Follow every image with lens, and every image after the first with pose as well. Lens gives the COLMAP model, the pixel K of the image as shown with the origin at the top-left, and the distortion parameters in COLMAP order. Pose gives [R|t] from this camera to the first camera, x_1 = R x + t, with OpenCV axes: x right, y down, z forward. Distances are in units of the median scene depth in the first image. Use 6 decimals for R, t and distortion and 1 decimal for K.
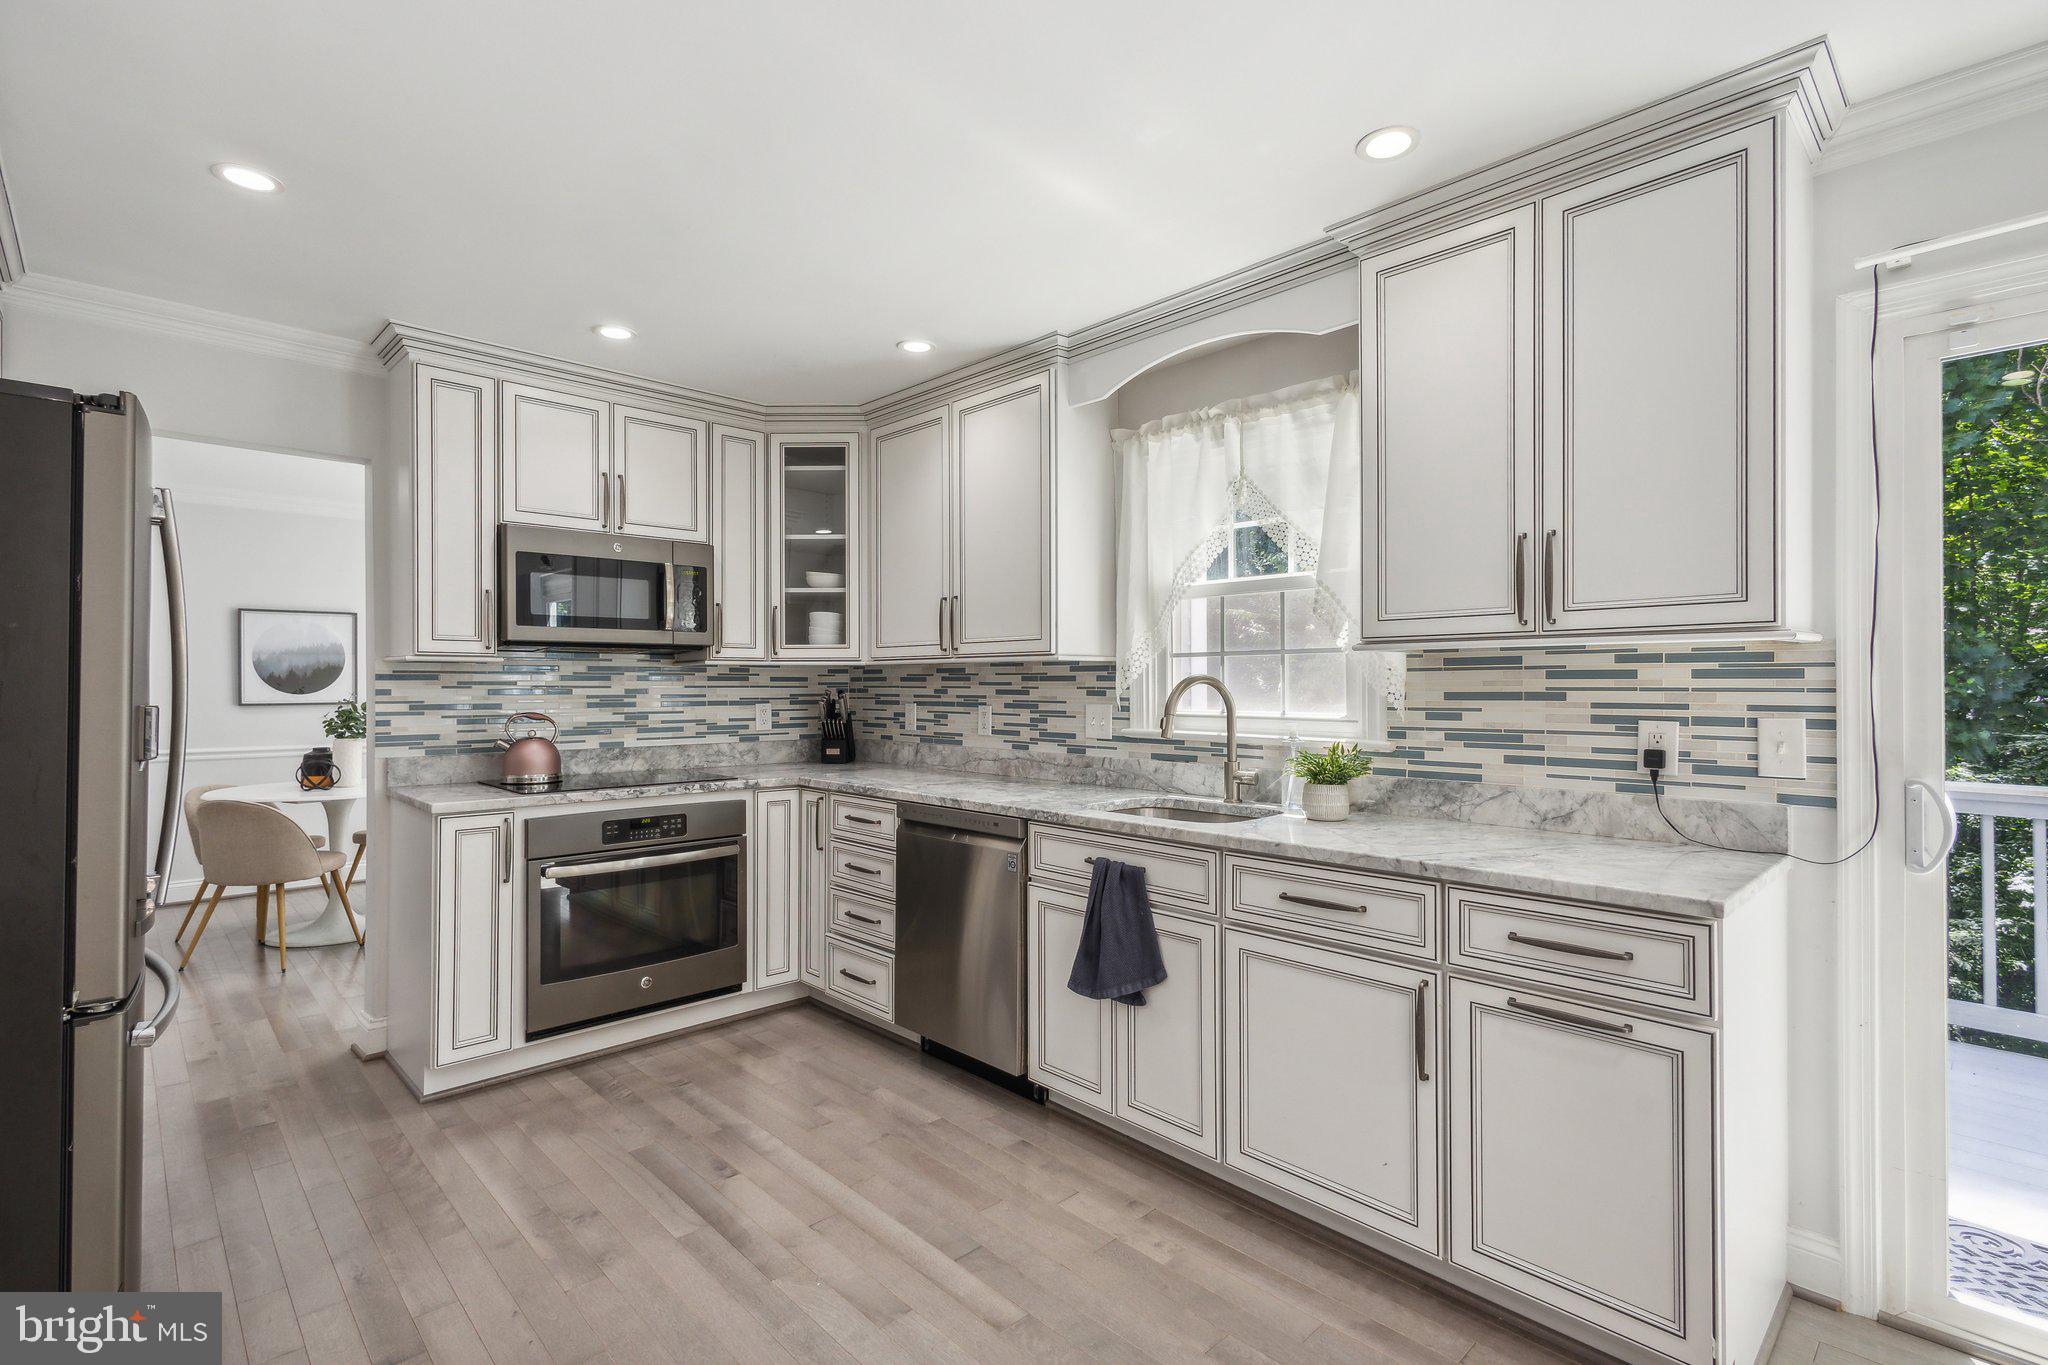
lens RADIAL K [[950.1, 0, 1024.1], [0, 950.1, 685.5], [0, 0, 1]] dist [0.015360, -0.004006]
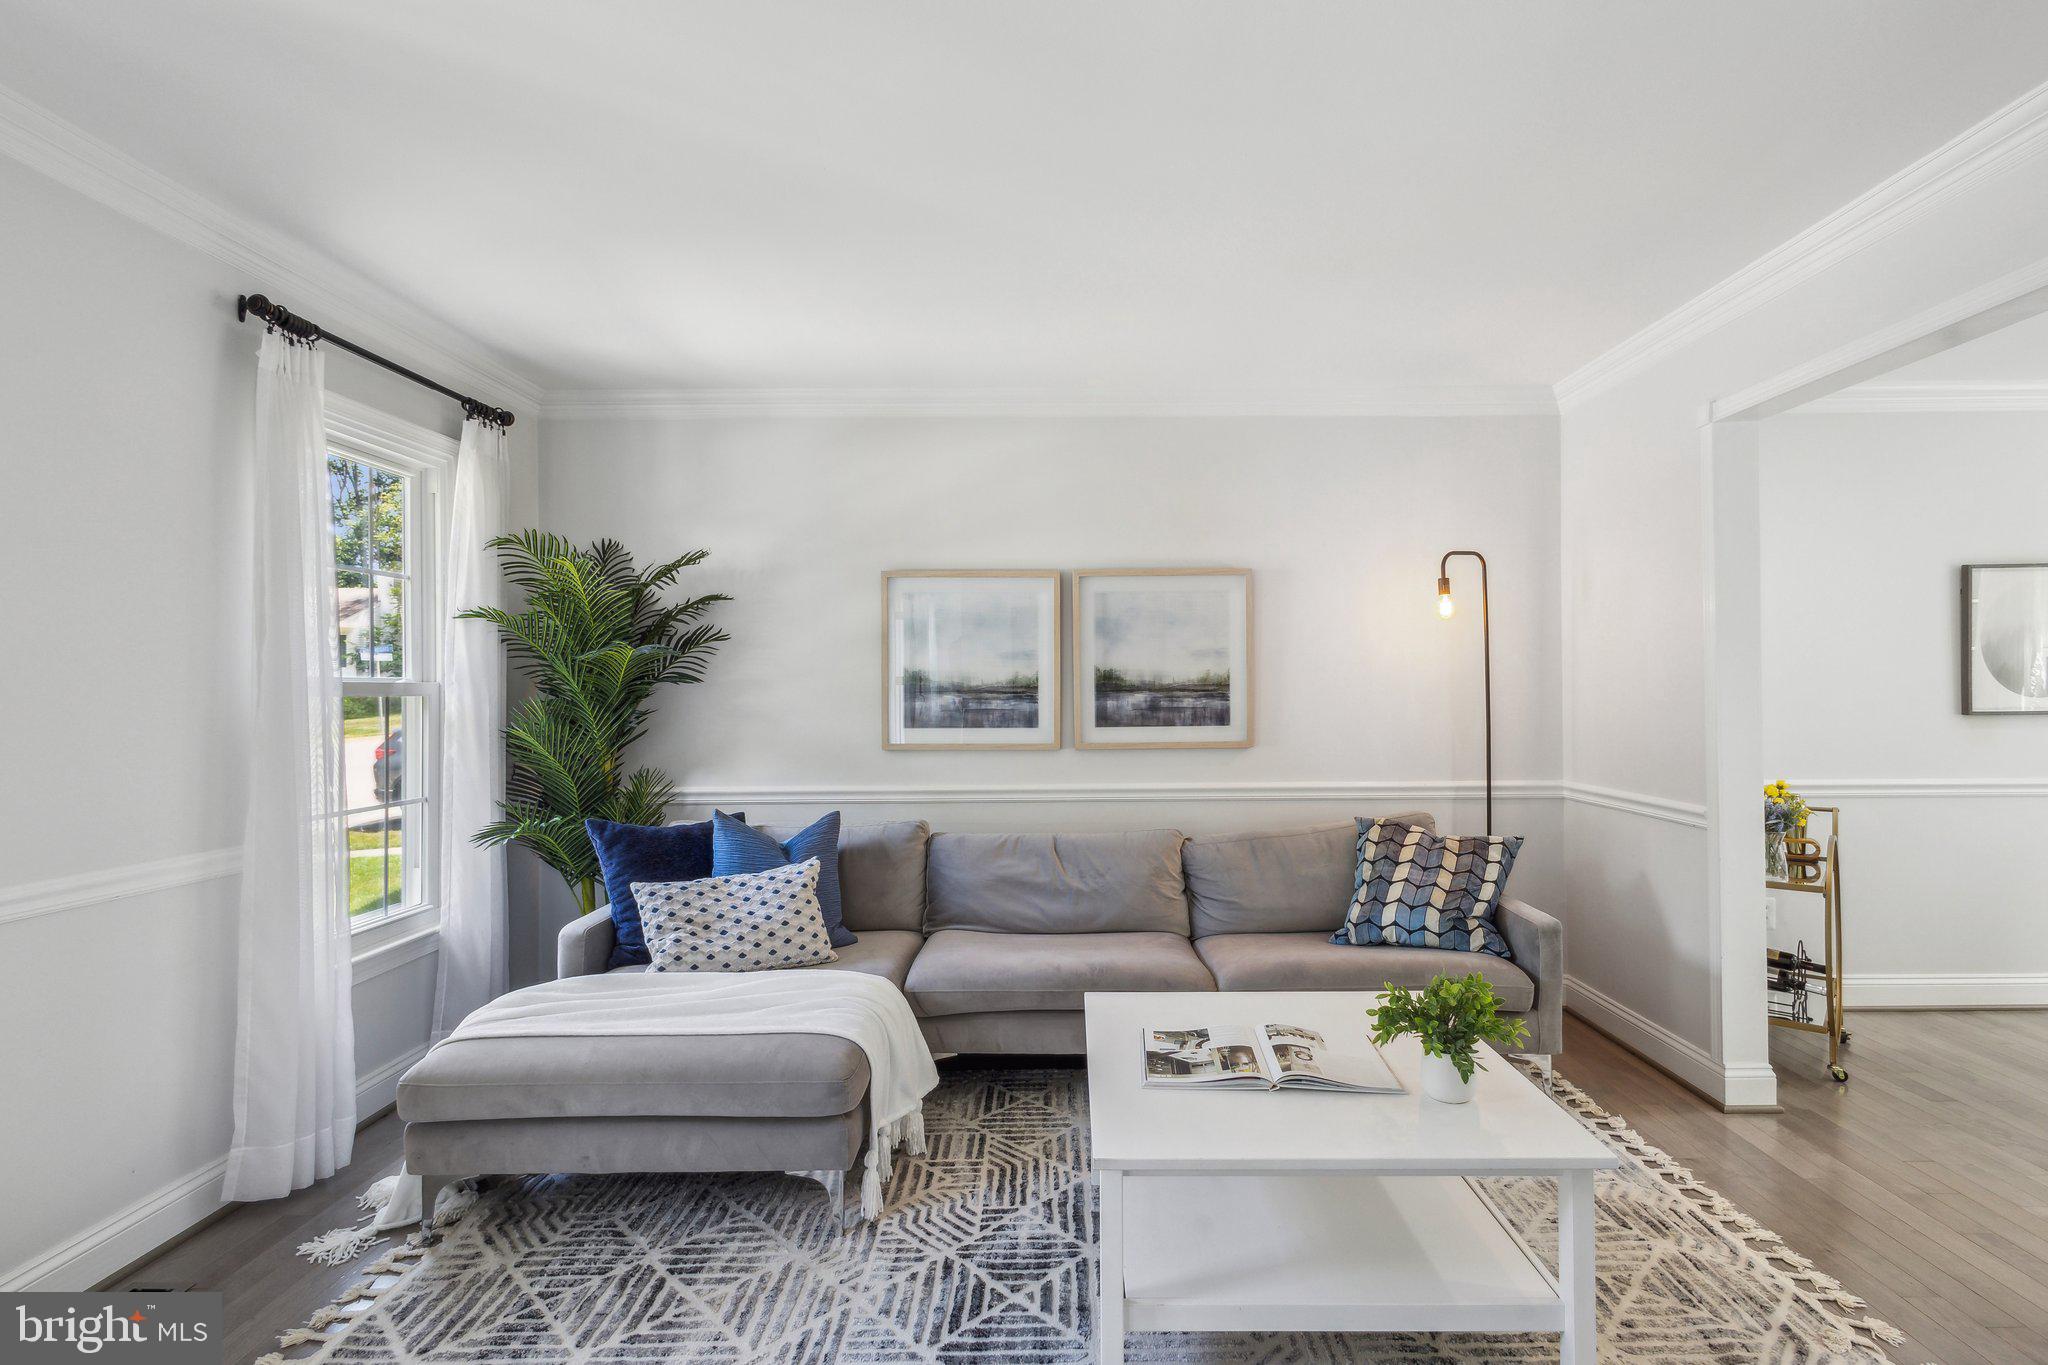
lens RADIAL K [[1005.0, 0, 1024.7], [0, 1005.0, 686.4], [0, 0, 1]] dist [0.009373, -0.000240]
pose [[0.718958, -0.010579, -0.694973, -1.346713], [0.007512, 0.999944, -0.007450, 0.004108], [0.695013, 0.000135, 0.718998, 0.119956]]
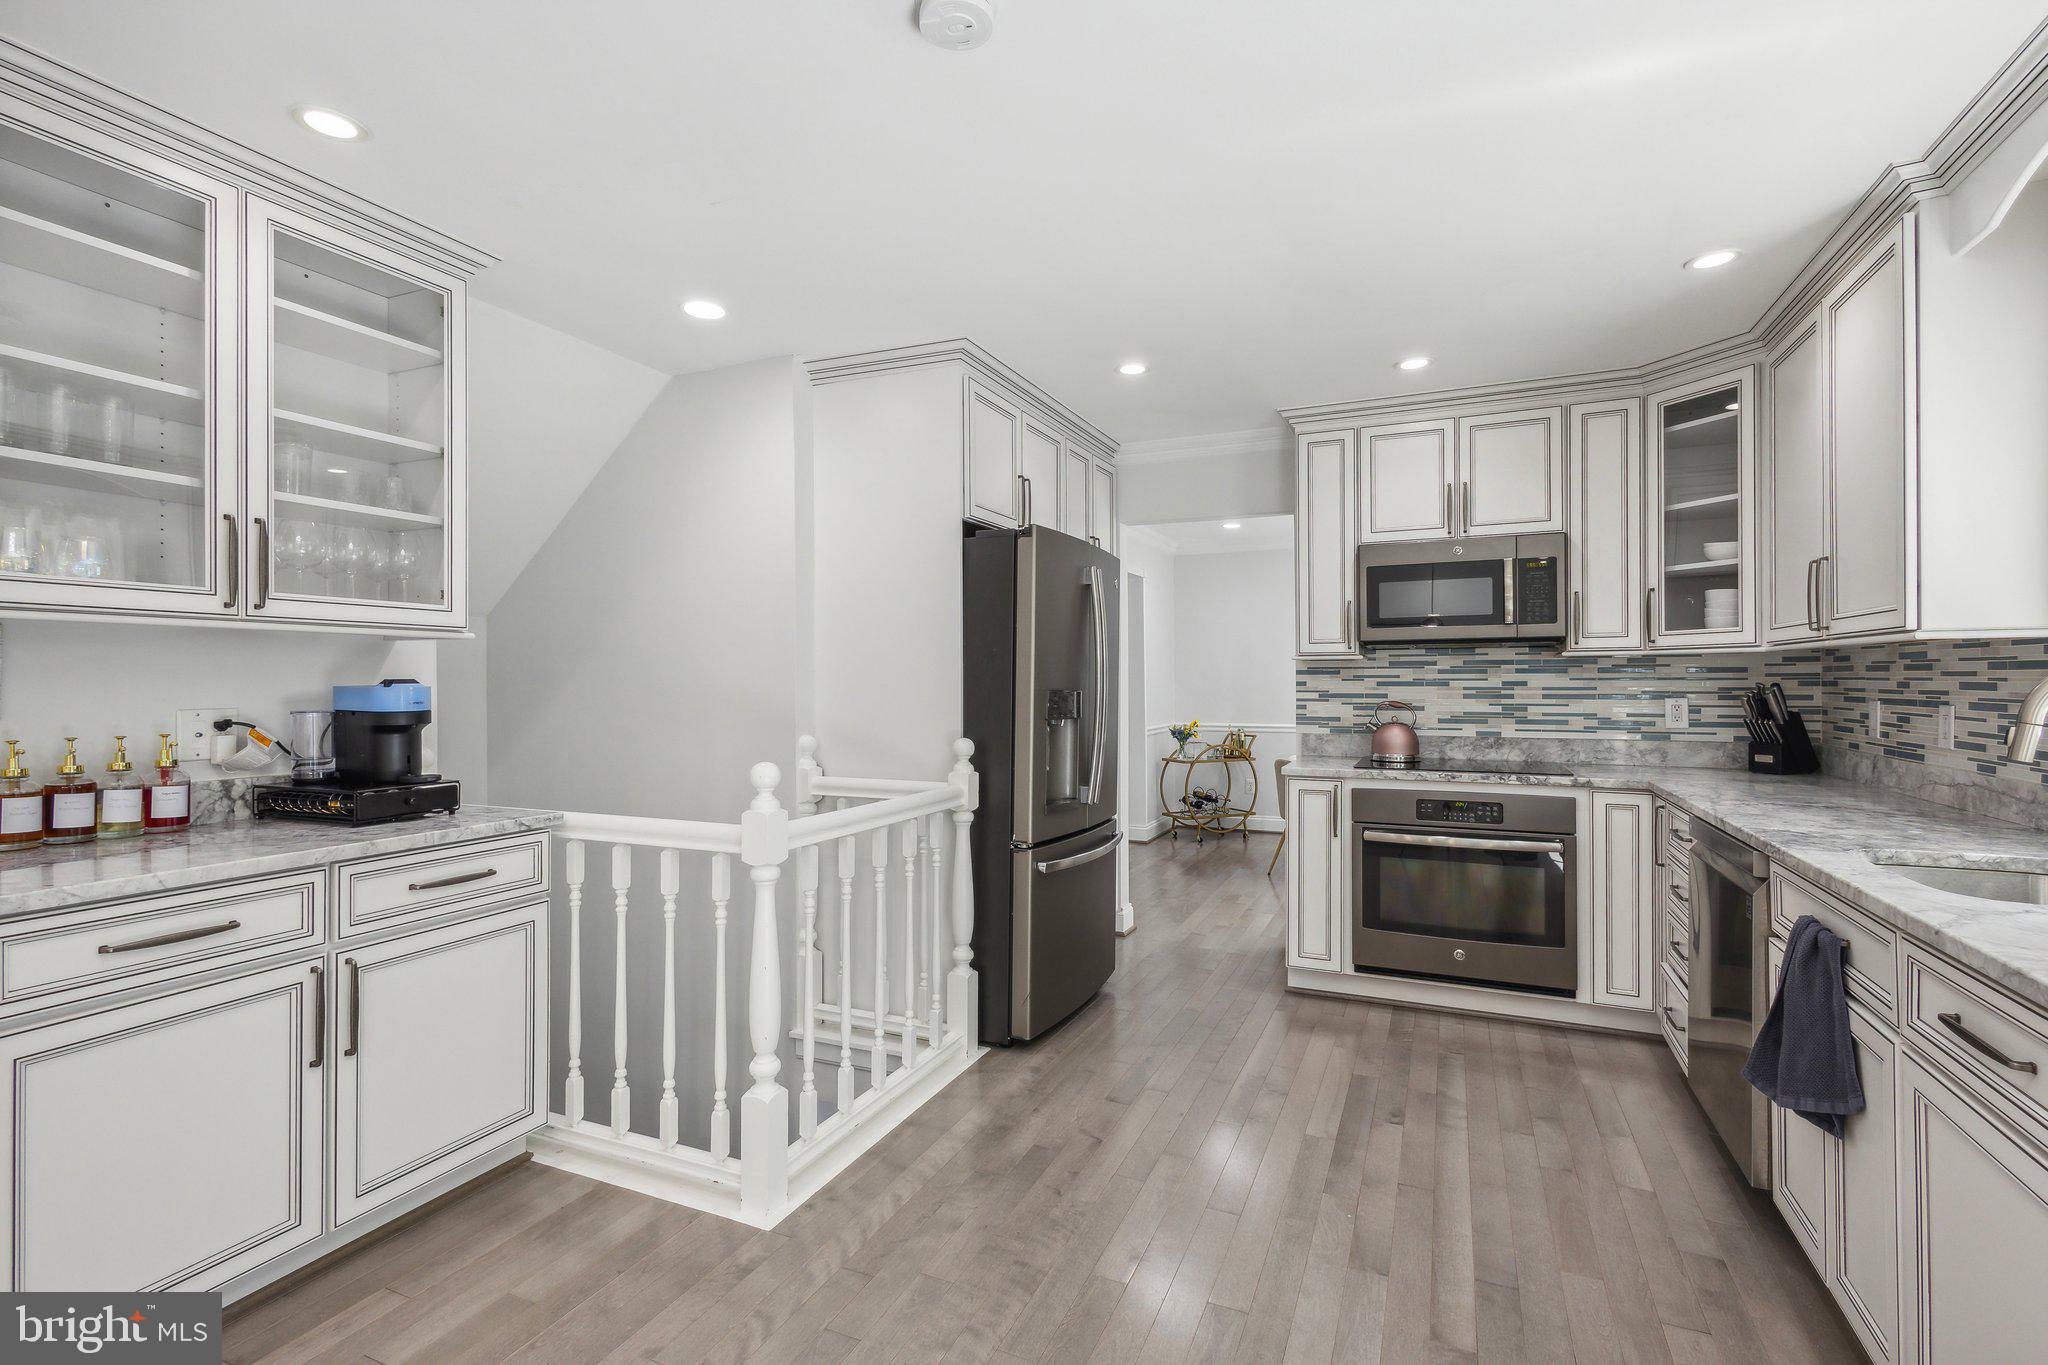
lens RADIAL K [[950.1, 0, 1019.7], [0, 950.1, 677.7], [0, 0, 1]] dist [0.015360, -0.004006]
pose [[0.376808, -0.003464, -0.926285, 0.399126], [0.002689, 0.999993, -0.002646, 0.001159], [0.926287, -0.001494, 0.376815, 0.134481]]
